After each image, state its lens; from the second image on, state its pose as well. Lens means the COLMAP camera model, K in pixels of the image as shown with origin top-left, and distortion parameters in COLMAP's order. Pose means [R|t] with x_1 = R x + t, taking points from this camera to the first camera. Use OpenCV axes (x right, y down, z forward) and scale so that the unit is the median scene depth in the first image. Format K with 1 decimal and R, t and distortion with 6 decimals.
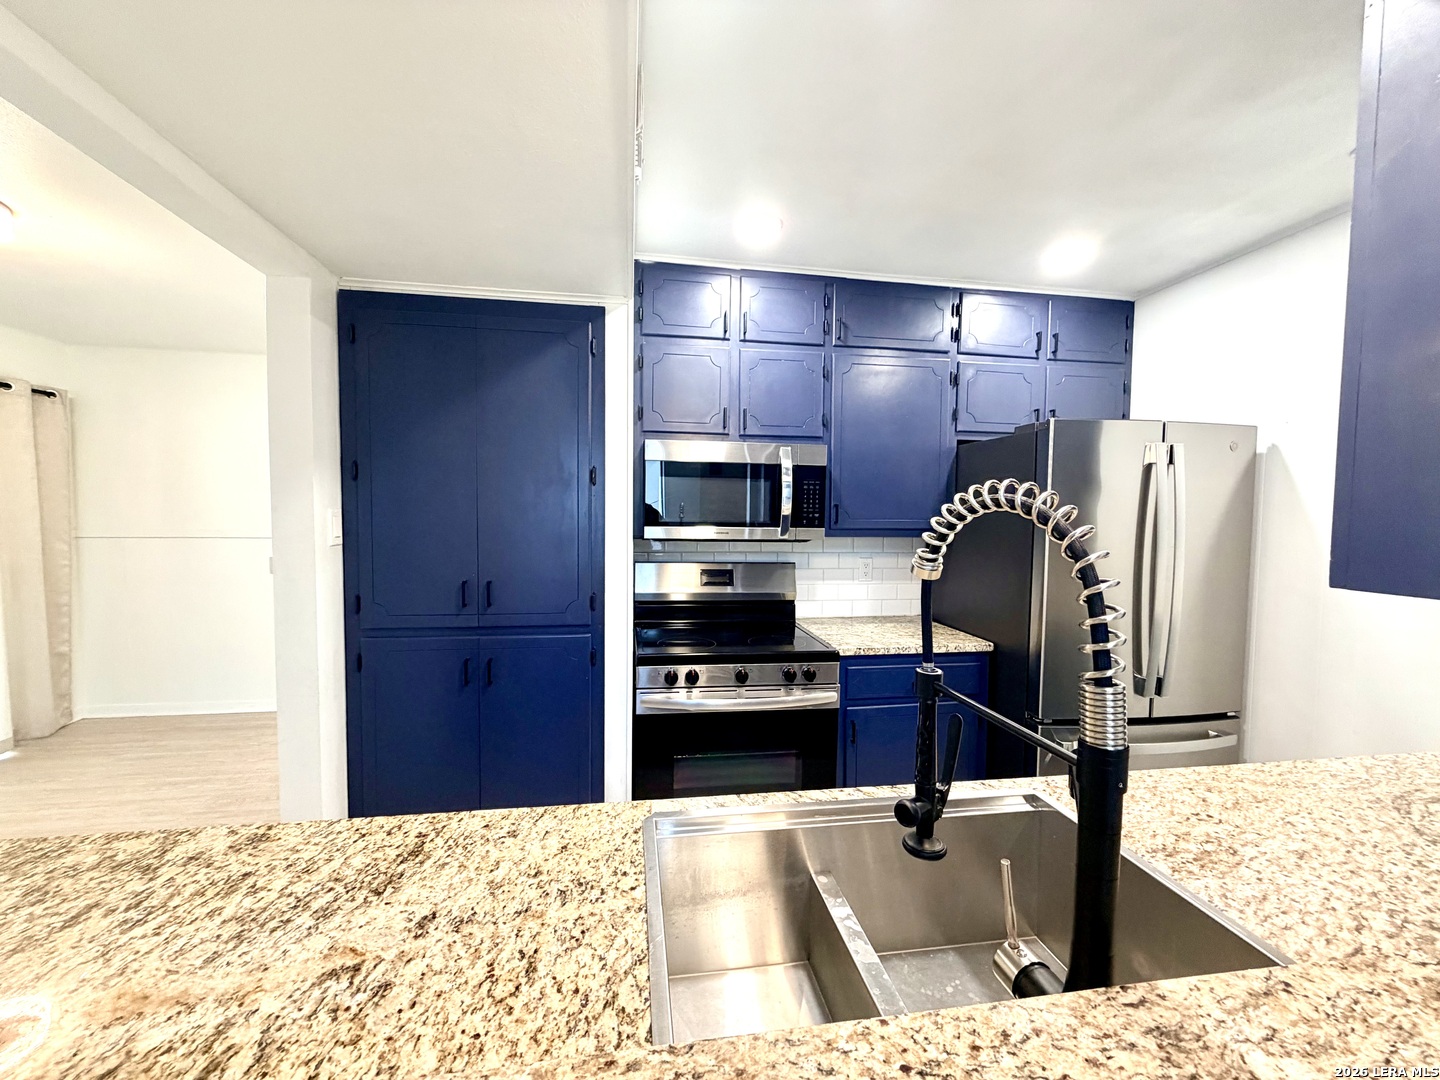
lens RADIAL K [[571.8, 0, 716.4], [0, 571.8, 541.1], [0, 0, 1]] dist [-0.001301, 0.000560]
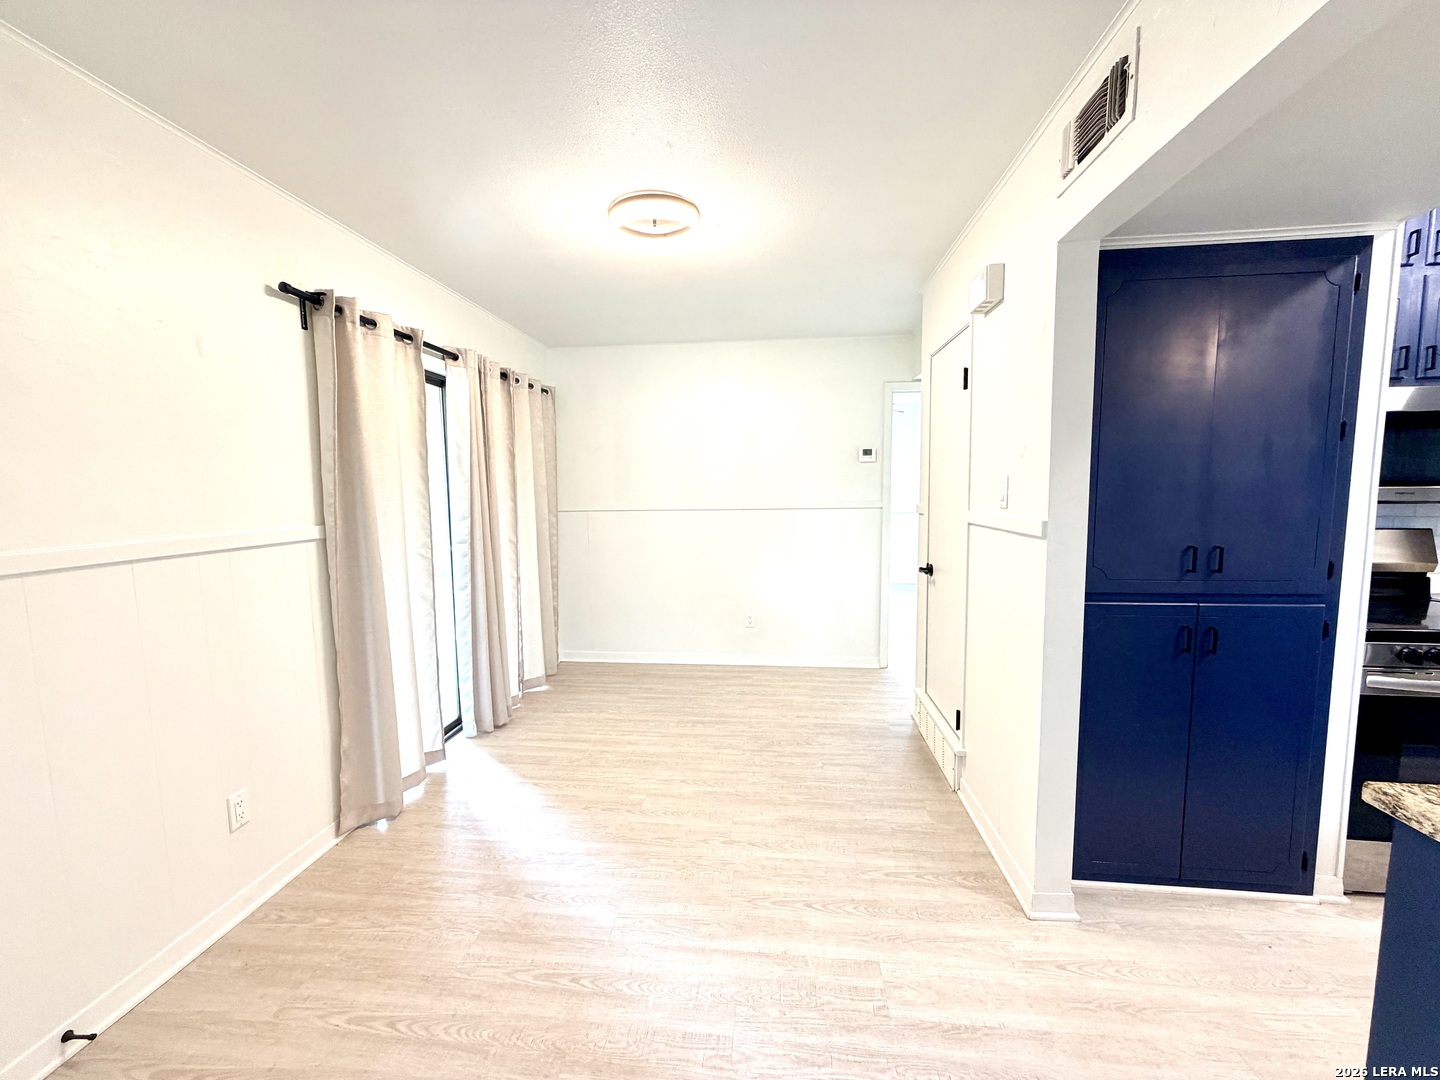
lens RADIAL K [[569.8, 0, 720.0], [0, 569.8, 540.0], [0, 0, 1]] dist [0.015080, 0.000152]
pose [[0.966575, 0.001189, -0.256382, -0.982179], [0.010155, 0.999027, 0.042920, 0.010628], [0.256183, -0.044088, 0.965622, -0.141784]]
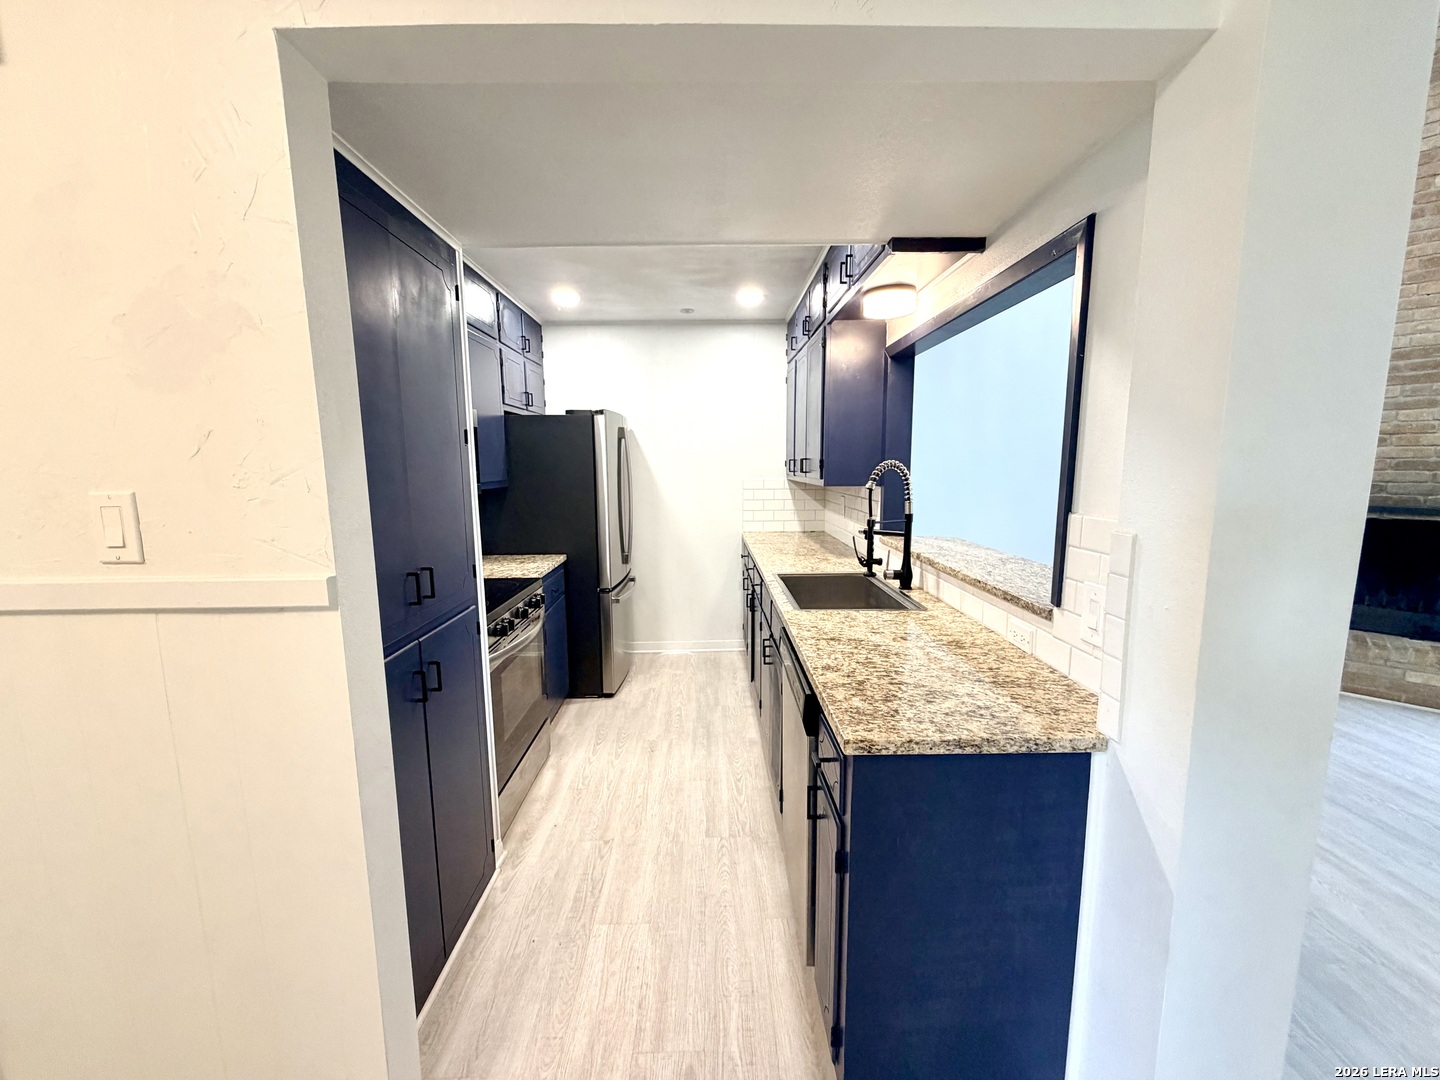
lens RADIAL K [[571.8, 0, 716.4], [0, 571.8, 541.1], [0, 0, 1]] dist [-0.001301, 0.000560]
pose [[0.138047, -0.149219, 0.979120, -1.153318], [0.061574, 0.987966, 0.141886, -0.057255], [-0.988510, 0.040701, 0.145573, 0.494047]]
